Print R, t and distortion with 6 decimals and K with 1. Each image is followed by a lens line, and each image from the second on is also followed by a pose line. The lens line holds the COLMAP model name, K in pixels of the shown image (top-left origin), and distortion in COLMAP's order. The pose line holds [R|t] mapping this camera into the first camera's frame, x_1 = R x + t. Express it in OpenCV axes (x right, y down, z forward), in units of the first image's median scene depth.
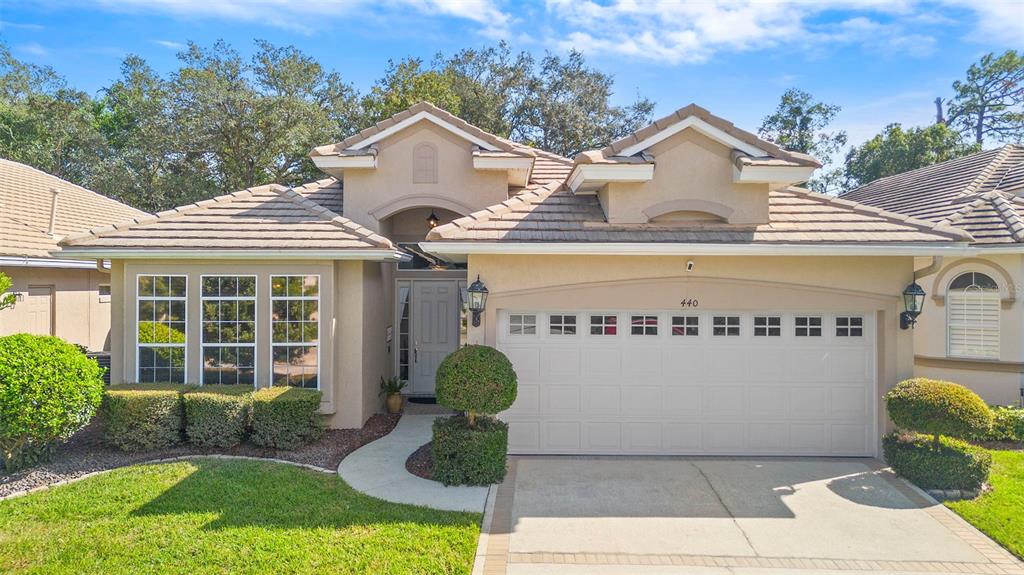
lens RADIAL K [[724.3, 0, 512.0], [0, 724.3, 287.5], [0, 0, 1]] dist [0.006903, 0.000594]
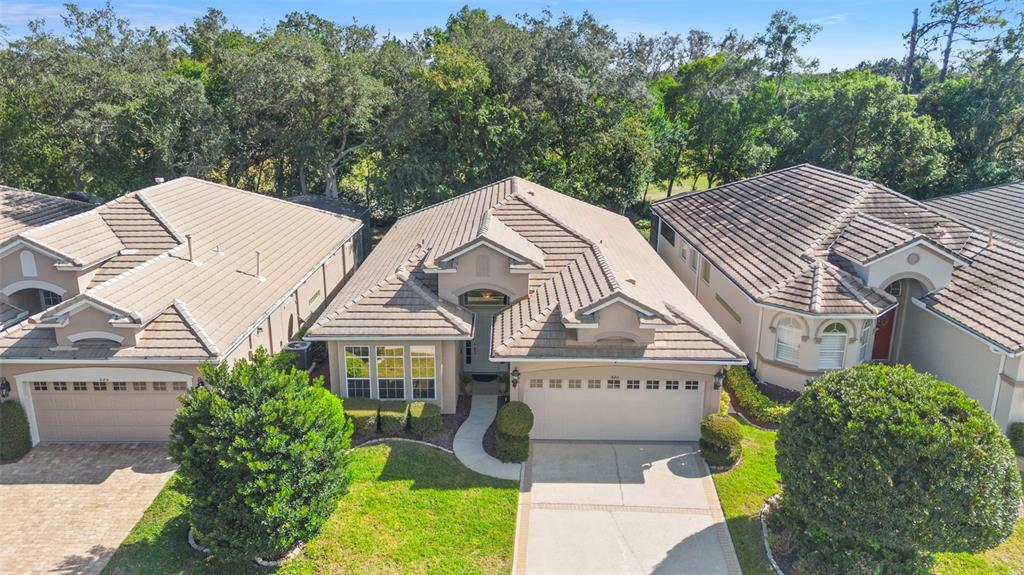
lens RADIAL K [[724.7, 0, 512.0], [0, 724.7, 287.5], [0, 0, 1]] dist [-0.006197, -0.002566]
pose [[0.999775, 0.006274, -0.020248, -0.016187], [-0.000531, 0.962307, 0.271966, -0.815146], [0.021191, -0.271894, 0.962094, -0.986796]]
